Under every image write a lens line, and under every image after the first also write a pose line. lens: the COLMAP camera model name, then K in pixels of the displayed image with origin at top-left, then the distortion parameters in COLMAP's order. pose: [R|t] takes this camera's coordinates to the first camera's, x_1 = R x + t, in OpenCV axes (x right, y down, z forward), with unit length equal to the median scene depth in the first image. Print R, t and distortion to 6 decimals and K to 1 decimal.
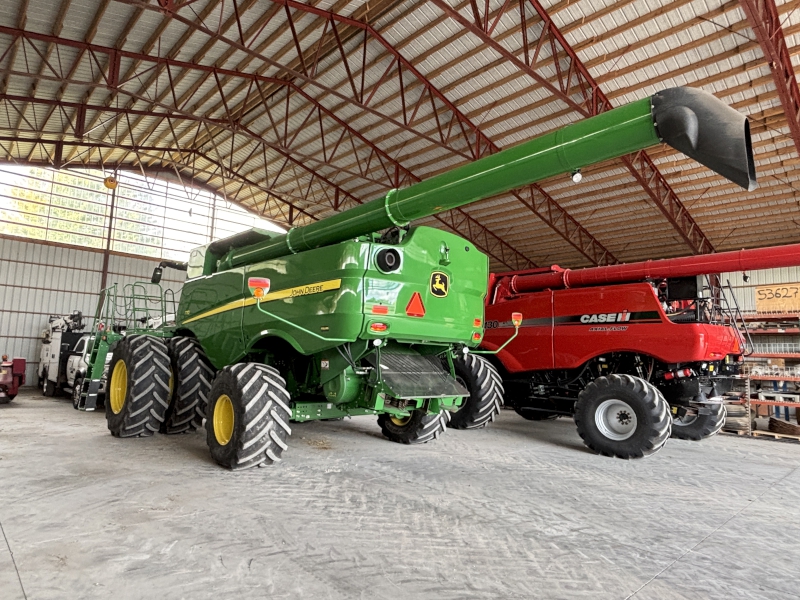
lens RADIAL K [[494.5, 0, 400.0], [0, 494.5, 300.0], [0, 0, 1]] dist [-0.005858, -0.003249]
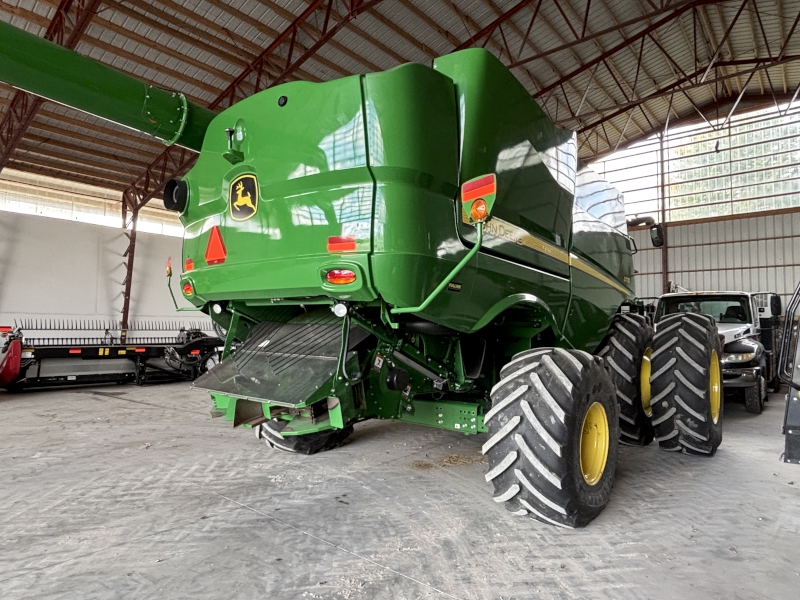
lens RADIAL K [[494.5, 0, 400.0], [0, 494.5, 300.0], [0, 0, 1]] dist [-0.005858, -0.003249]
pose [[0.103923, -0.079667, -0.991389, 0.651294], [0.111124, 0.991476, -0.068026, 0.143314], [0.988358, -0.103098, 0.111890, 1.102947]]
